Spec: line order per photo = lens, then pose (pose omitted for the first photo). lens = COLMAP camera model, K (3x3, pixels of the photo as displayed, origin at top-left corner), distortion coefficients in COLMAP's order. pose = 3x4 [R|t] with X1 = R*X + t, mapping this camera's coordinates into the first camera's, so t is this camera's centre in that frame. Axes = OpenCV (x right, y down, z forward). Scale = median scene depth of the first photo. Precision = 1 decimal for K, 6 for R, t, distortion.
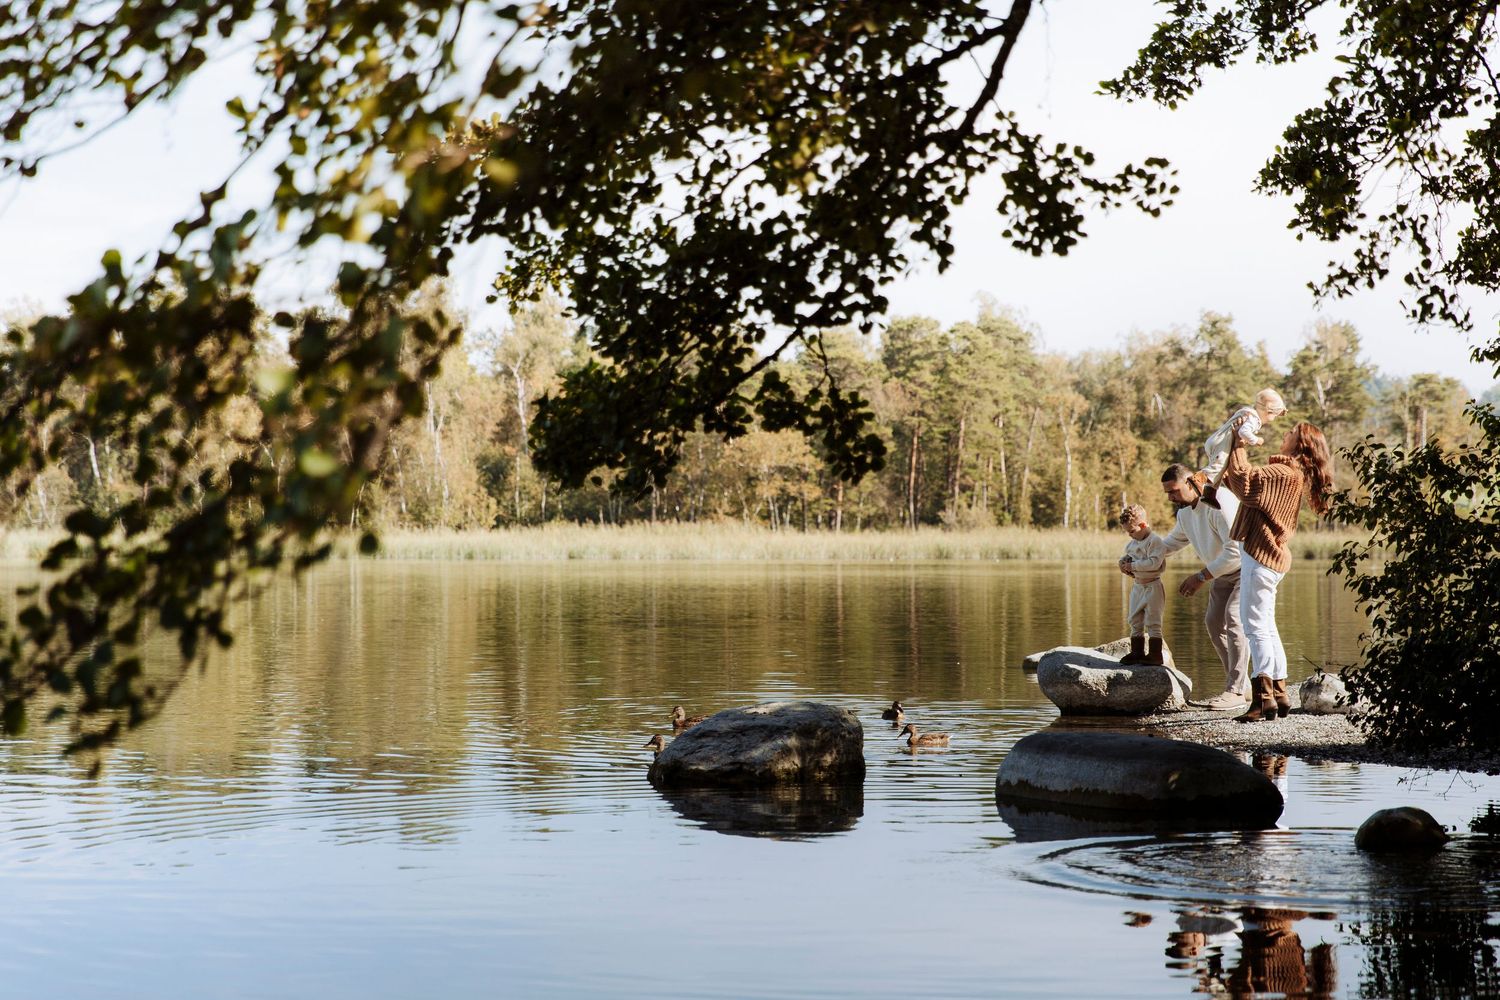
lens RADIAL K [[3020.3, 0, 750.0], [0, 3020.3, 500.0], [0, 0, 1]] dist [0.007255, -0.034418]
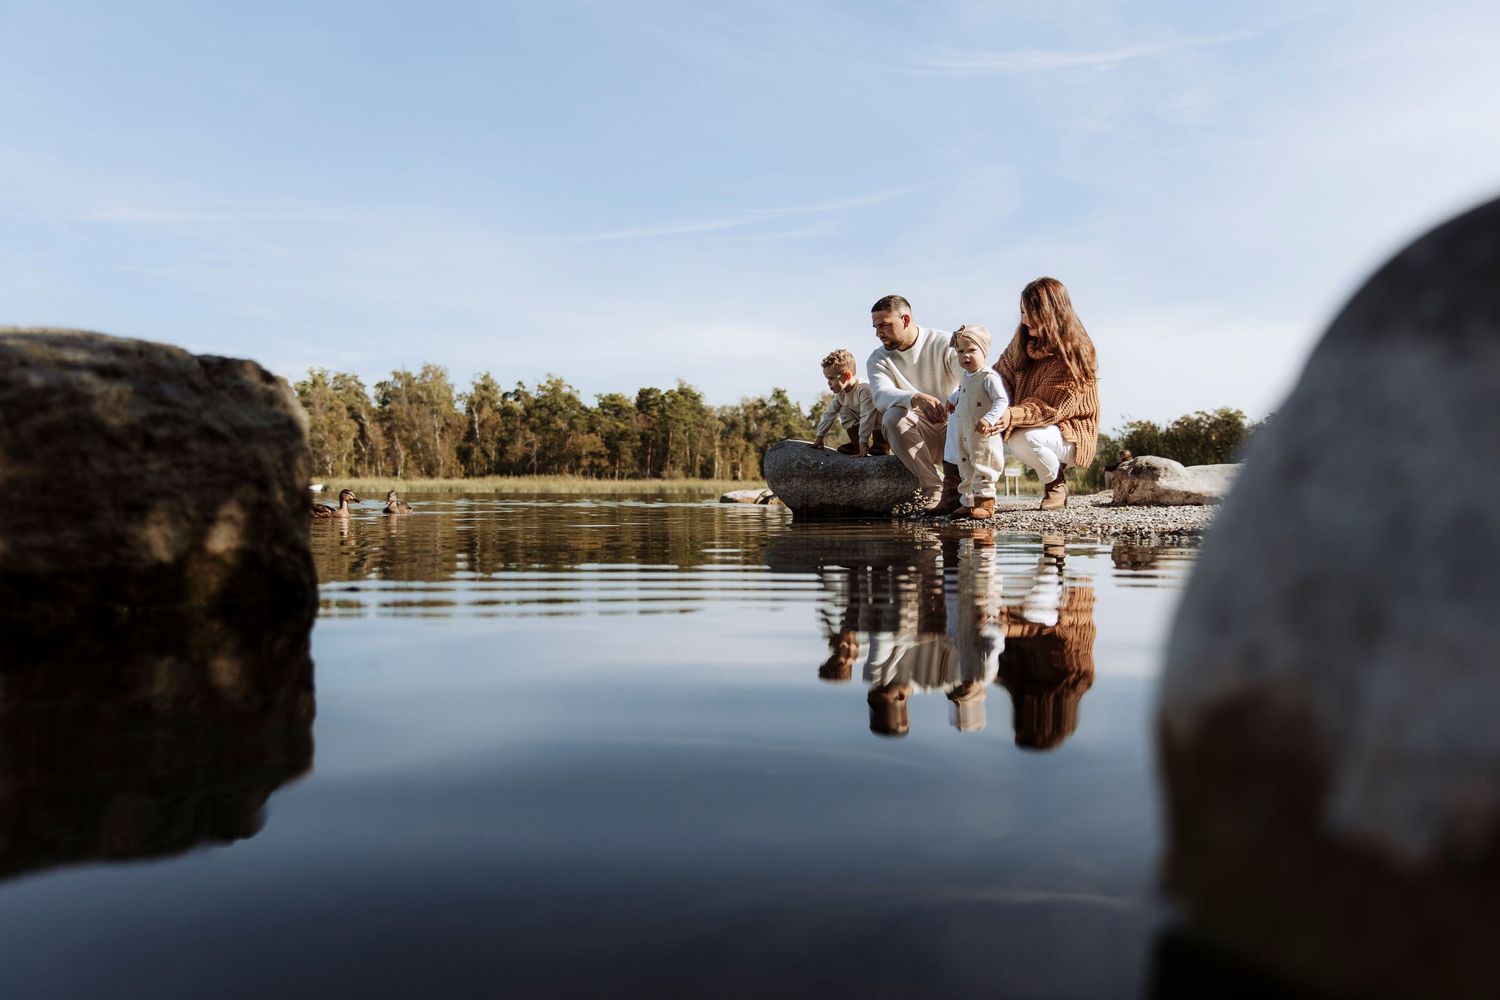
lens RADIAL K [[1451.9, 0, 750.0], [0, 1451.9, 500.0], [0, 0, 1]] dist [0.327296, -0.000180]
pose [[0.992038, 0.004258, 0.125865, -0.009597], [-0.007926, 0.999558, 0.028662, -0.007328], [-0.125687, -0.029431, 0.991633, -0.114960]]
